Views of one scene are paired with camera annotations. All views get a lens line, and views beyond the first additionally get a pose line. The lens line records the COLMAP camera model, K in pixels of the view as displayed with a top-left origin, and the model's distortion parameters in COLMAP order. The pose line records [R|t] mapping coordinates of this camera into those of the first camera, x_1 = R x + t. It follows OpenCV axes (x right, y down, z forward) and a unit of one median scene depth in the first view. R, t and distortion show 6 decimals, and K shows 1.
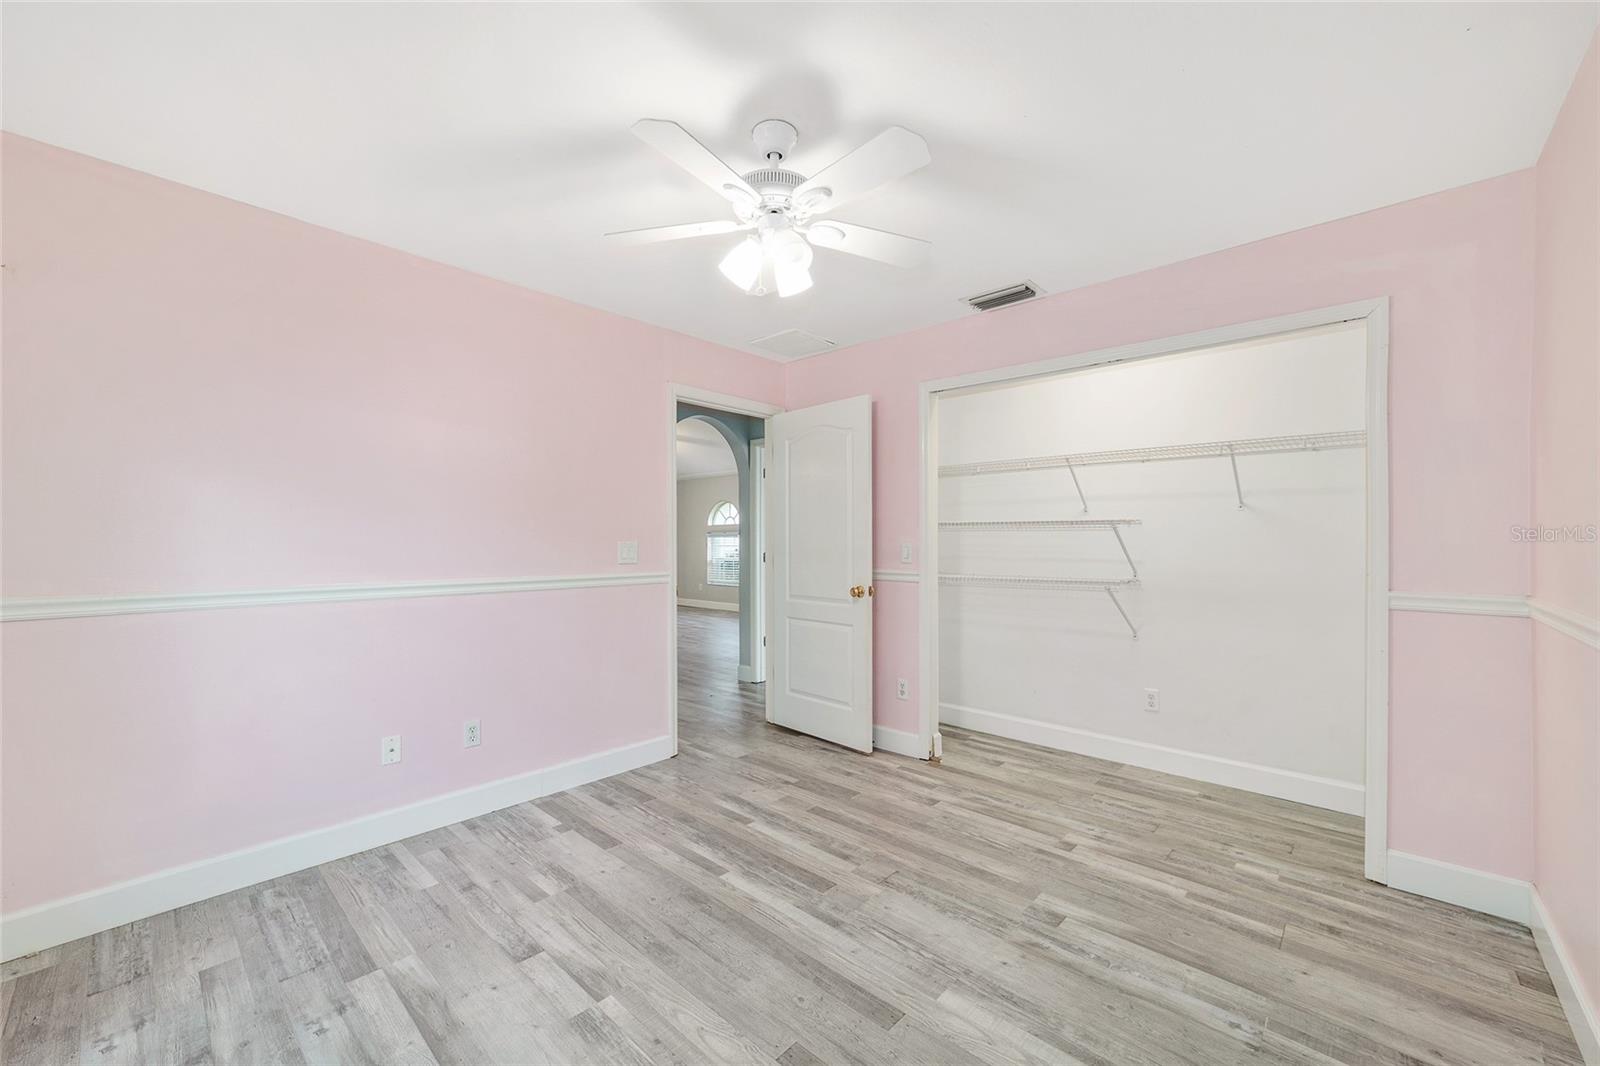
lens RADIAL K [[614.9, 0, 794.4], [0, 614.9, 539.7], [0, 0, 1]] dist [-0.017494, 0.008249]
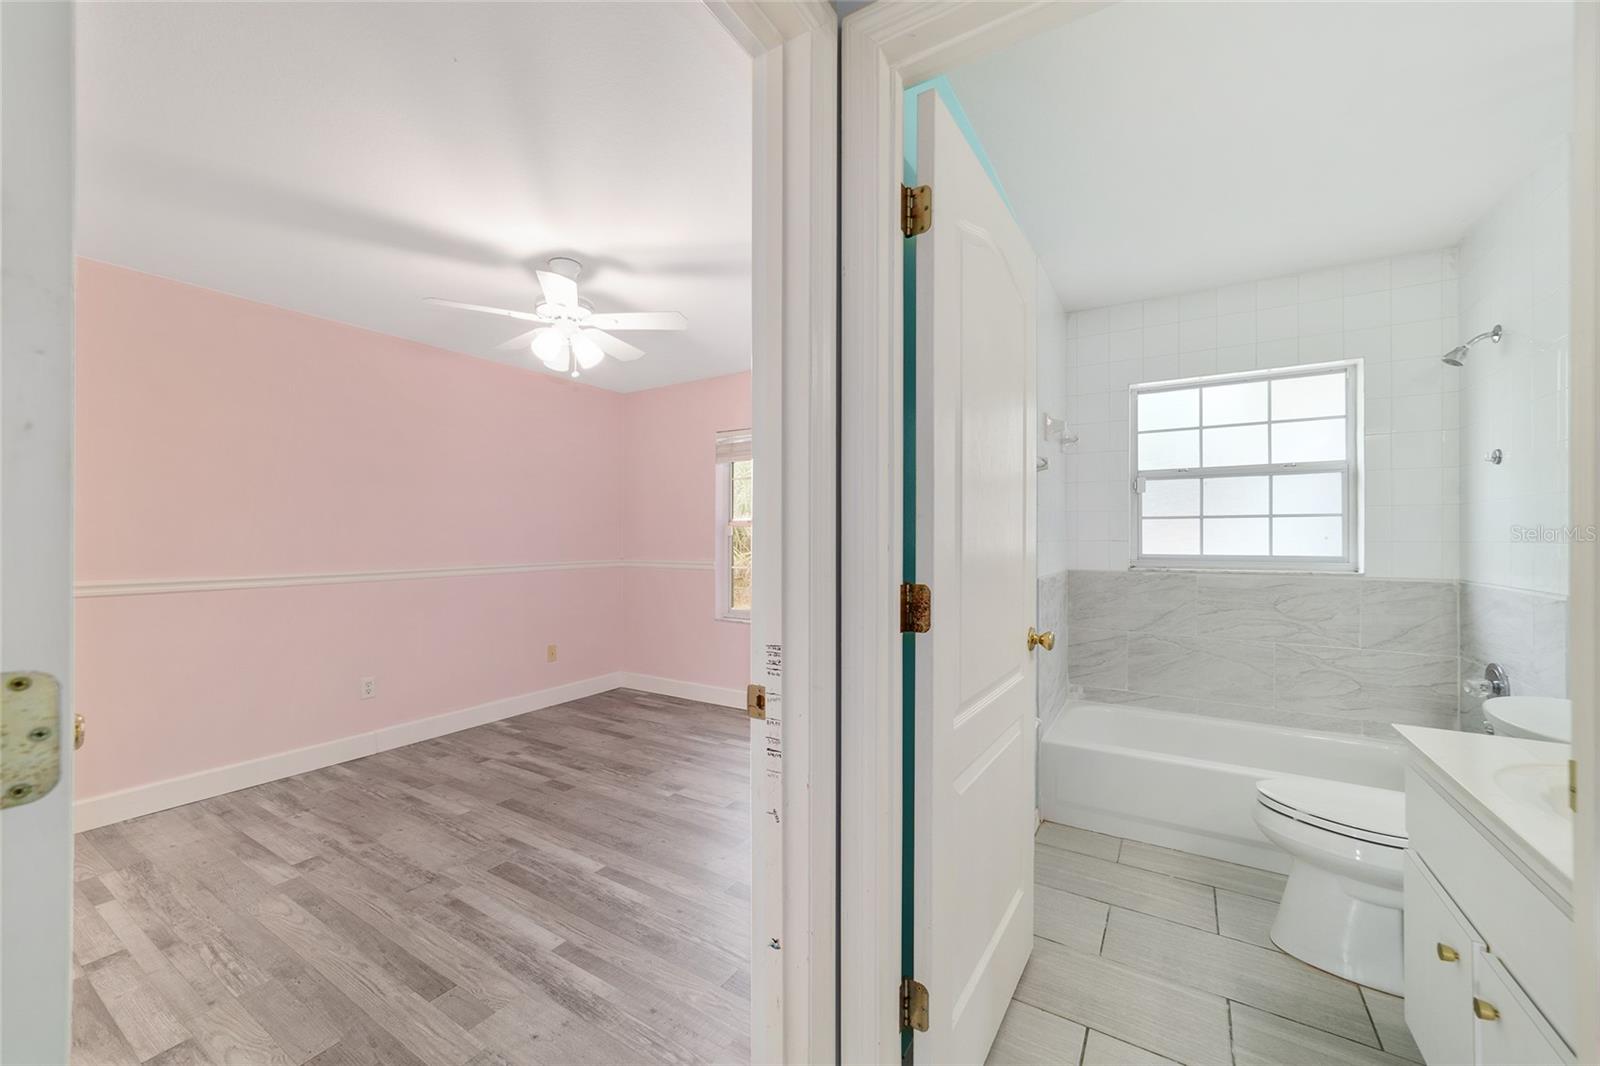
lens RADIAL K [[614.9, 0, 798.7], [0, 614.9, 538.3], [0, 0, 1]] dist [-0.017494, 0.008249]
pose [[-0.982161, 0.000708, -0.188041, -0.265236], [0.001616, 0.999988, -0.004673, 0.007538], [0.188036, -0.004894, -0.982150, 2.204787]]
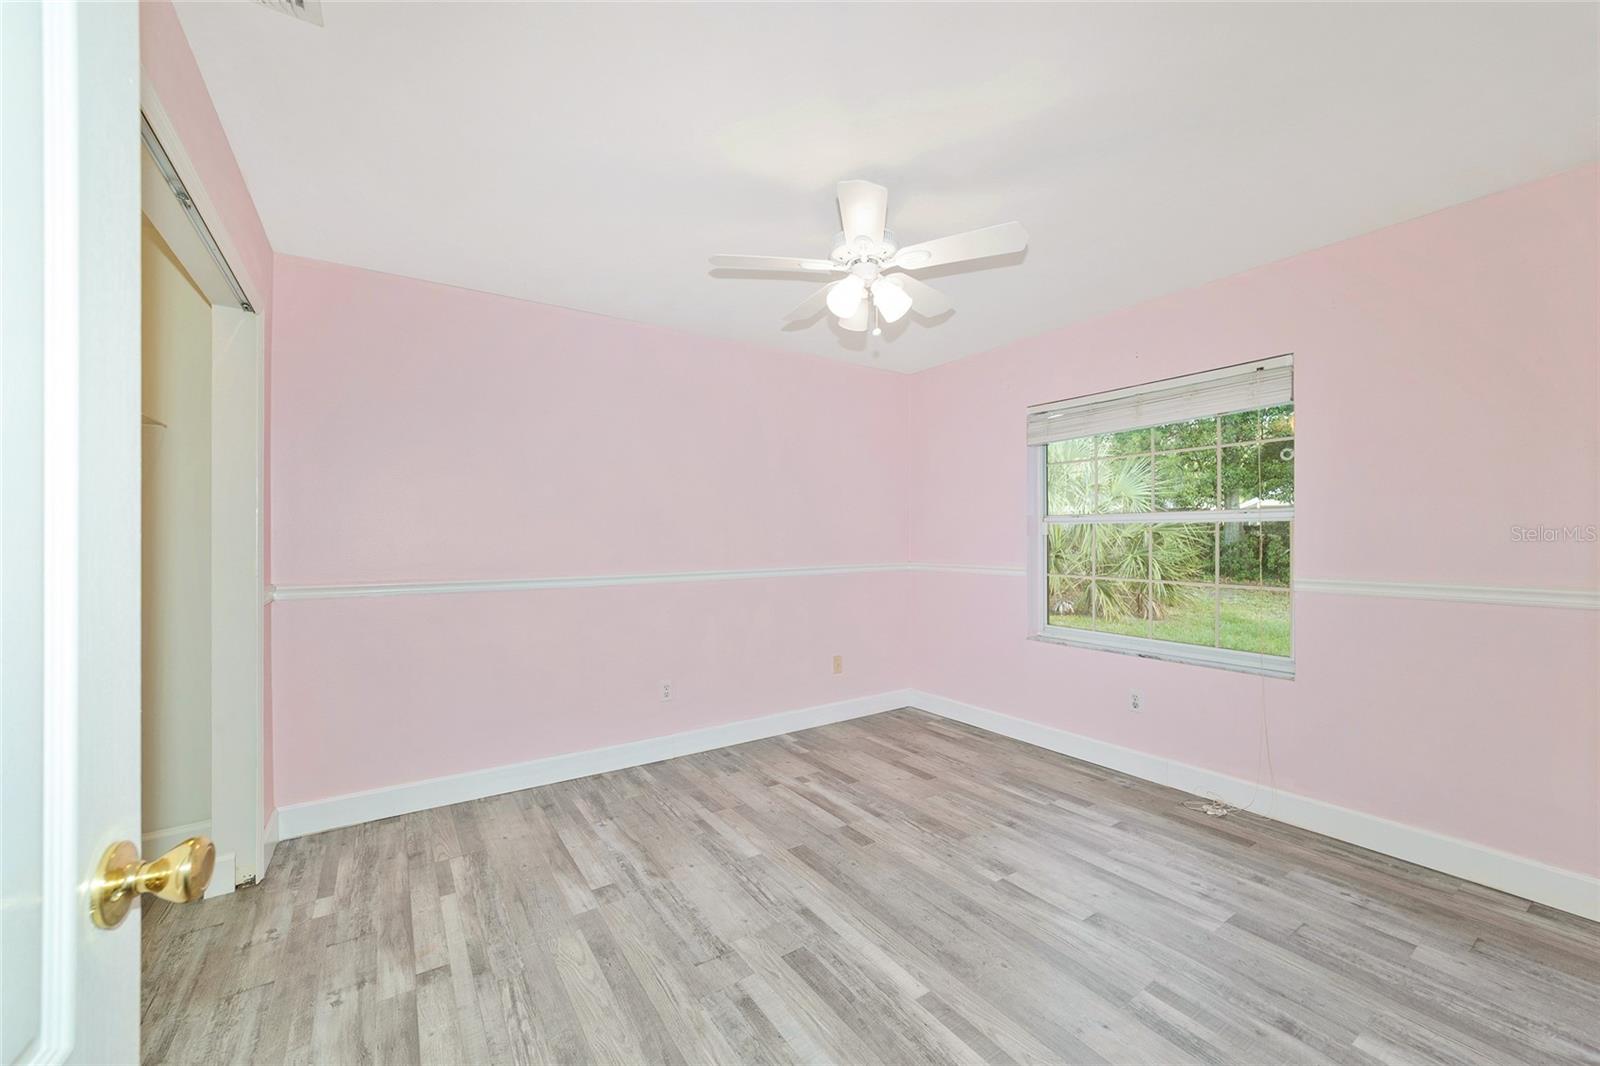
lens RADIAL K [[614.9, 0, 796.8], [0, 614.9, 538.6], [0, 0, 1]] dist [-0.017494, 0.008249]
pose [[-0.972833, 0.004650, 0.231460, -0.150005], [0.004041, 0.999987, -0.003107, 0.003661], [-0.231471, -0.002088, -0.972840, 1.872938]]
